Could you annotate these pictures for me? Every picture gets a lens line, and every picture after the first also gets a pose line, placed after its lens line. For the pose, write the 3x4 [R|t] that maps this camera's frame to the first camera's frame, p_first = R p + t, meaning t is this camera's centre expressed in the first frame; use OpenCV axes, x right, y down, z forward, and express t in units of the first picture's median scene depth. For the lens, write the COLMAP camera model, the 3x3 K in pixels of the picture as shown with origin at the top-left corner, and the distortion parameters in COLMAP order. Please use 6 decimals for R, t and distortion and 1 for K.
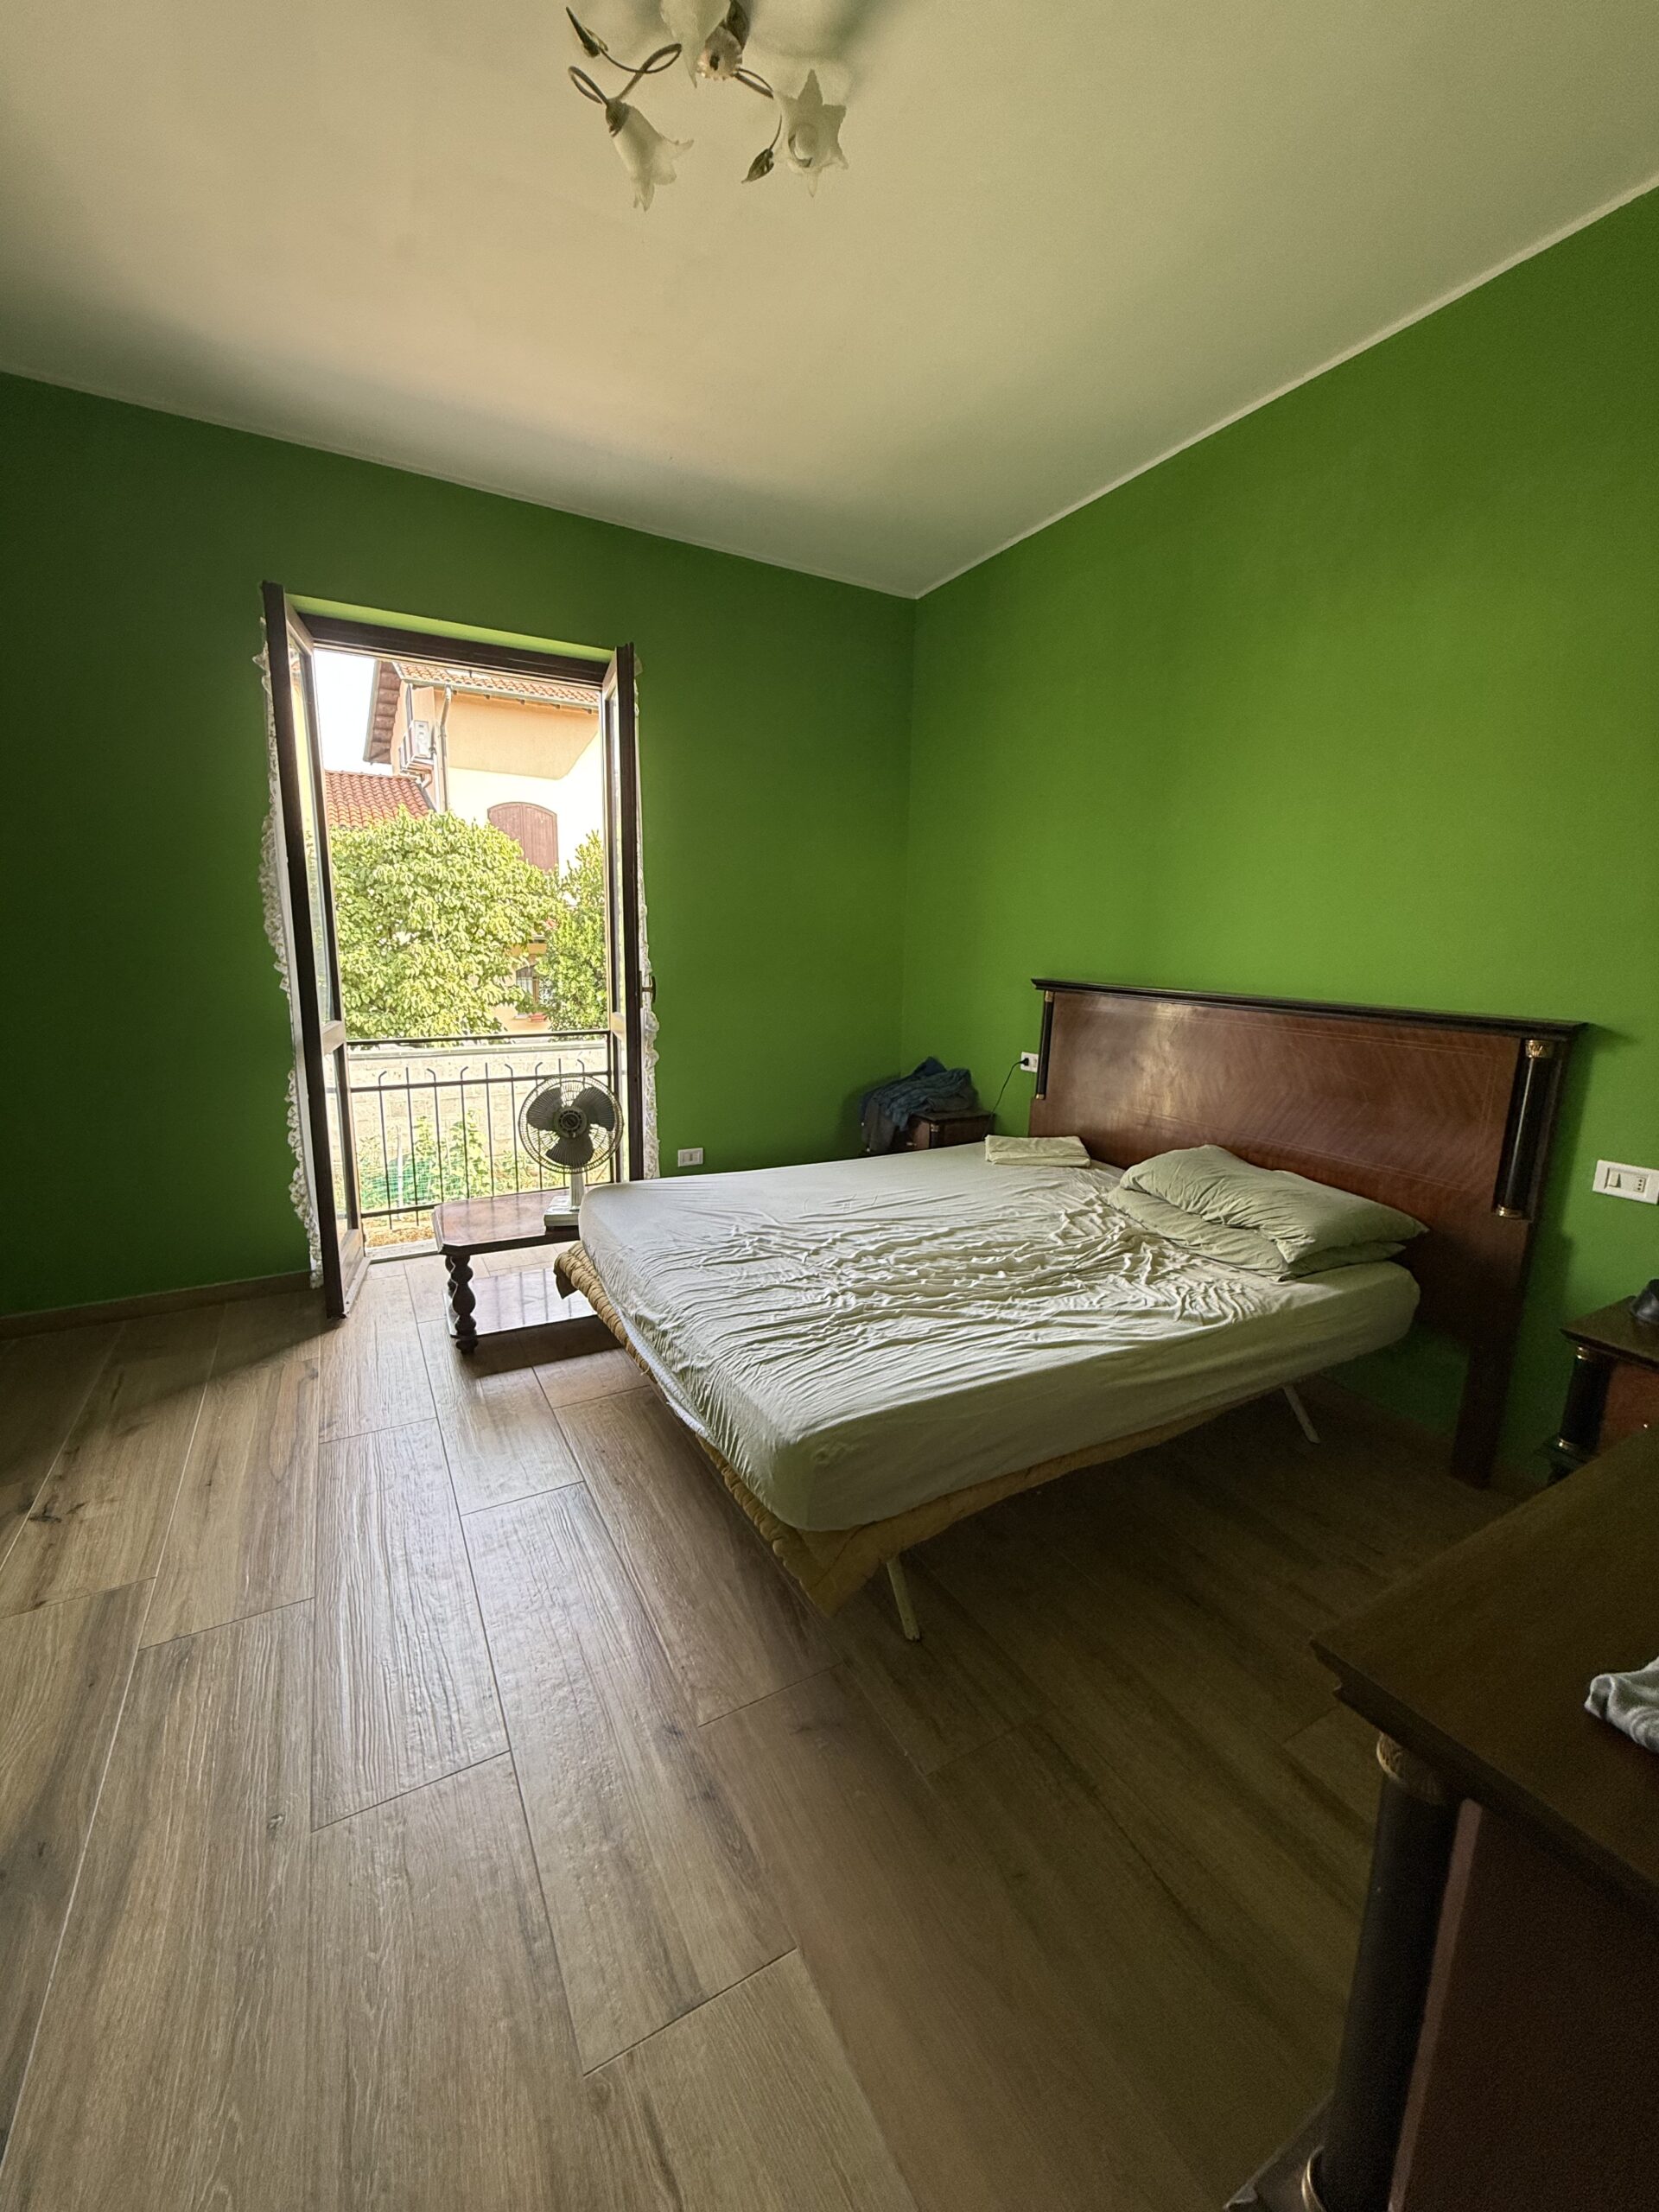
lens RADIAL K [[880.8, 0, 825.3], [0, 880.8, 1096.3], [0, 0, 1]] dist [-0.004164, 0.001409]
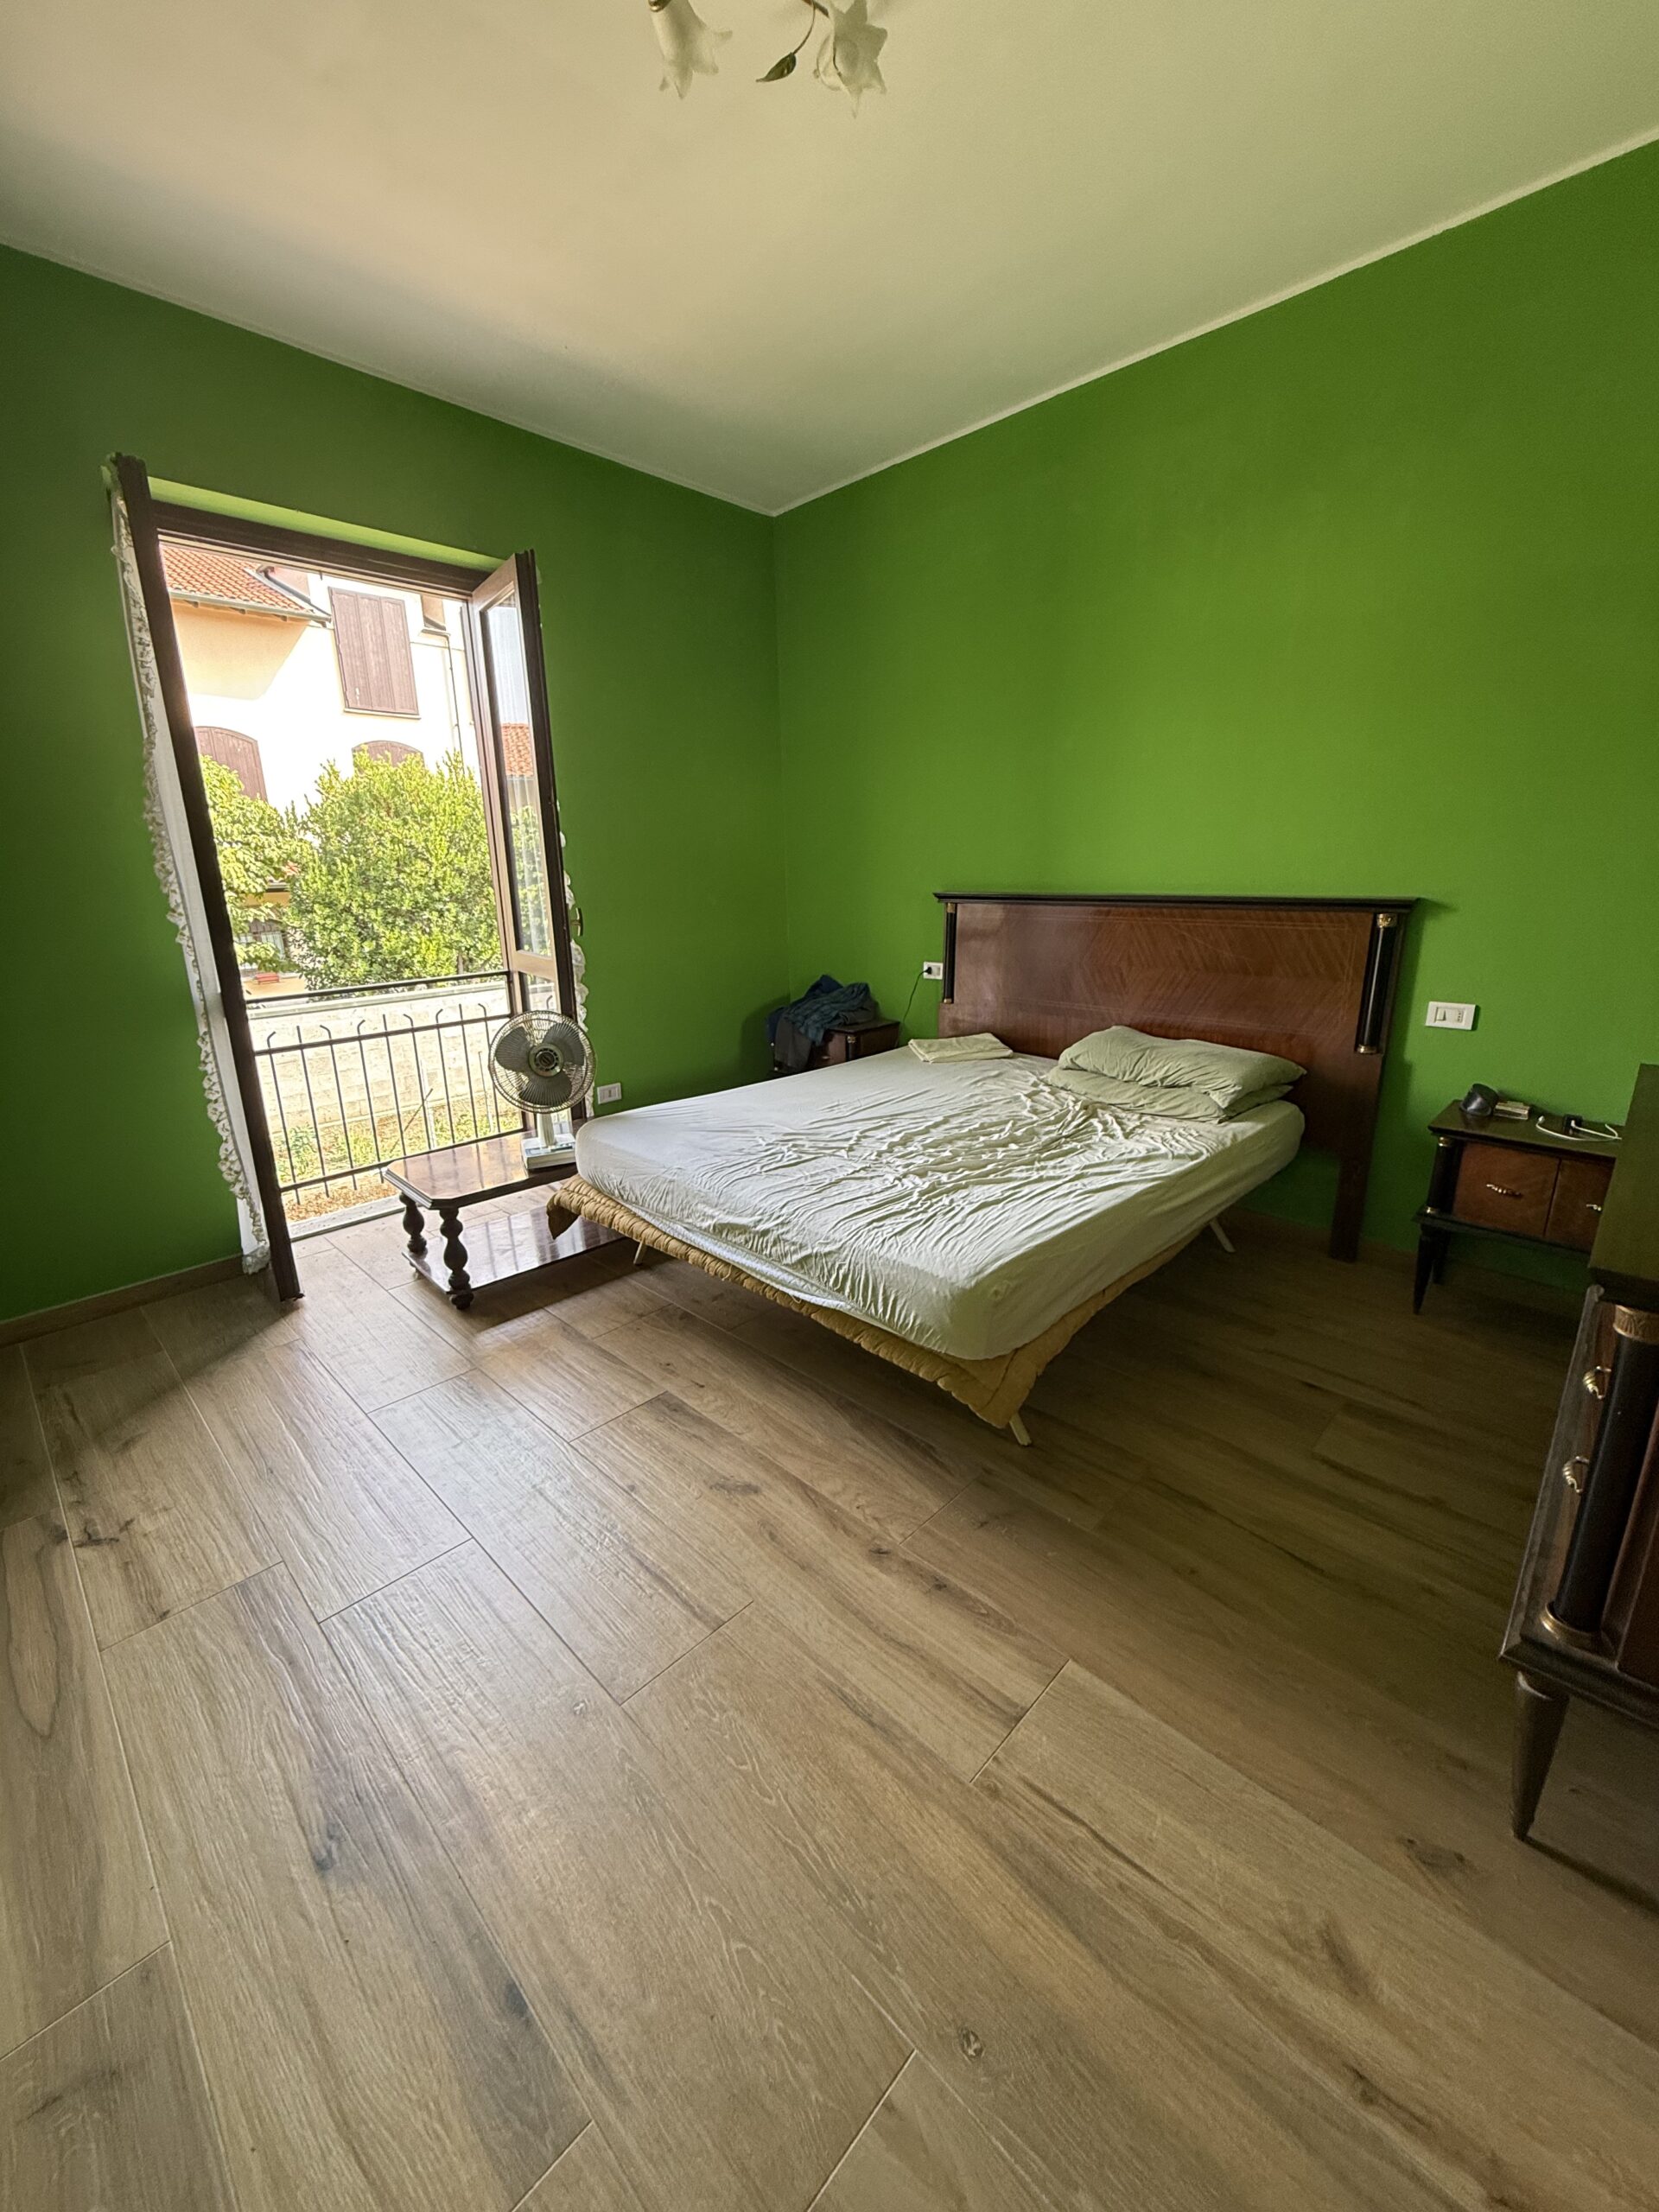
lens RADIAL K [[880.8, 0, 833.6], [0, 880.8, 1096.0], [0, 0, 1]] dist [-0.004164, 0.001409]
pose [[0.958117, -0.109646, 0.264557, -0.295803], [0.089751, 0.992228, 0.086190, 0.015586], [-0.271951, -0.058836, 0.960511, -0.033348]]
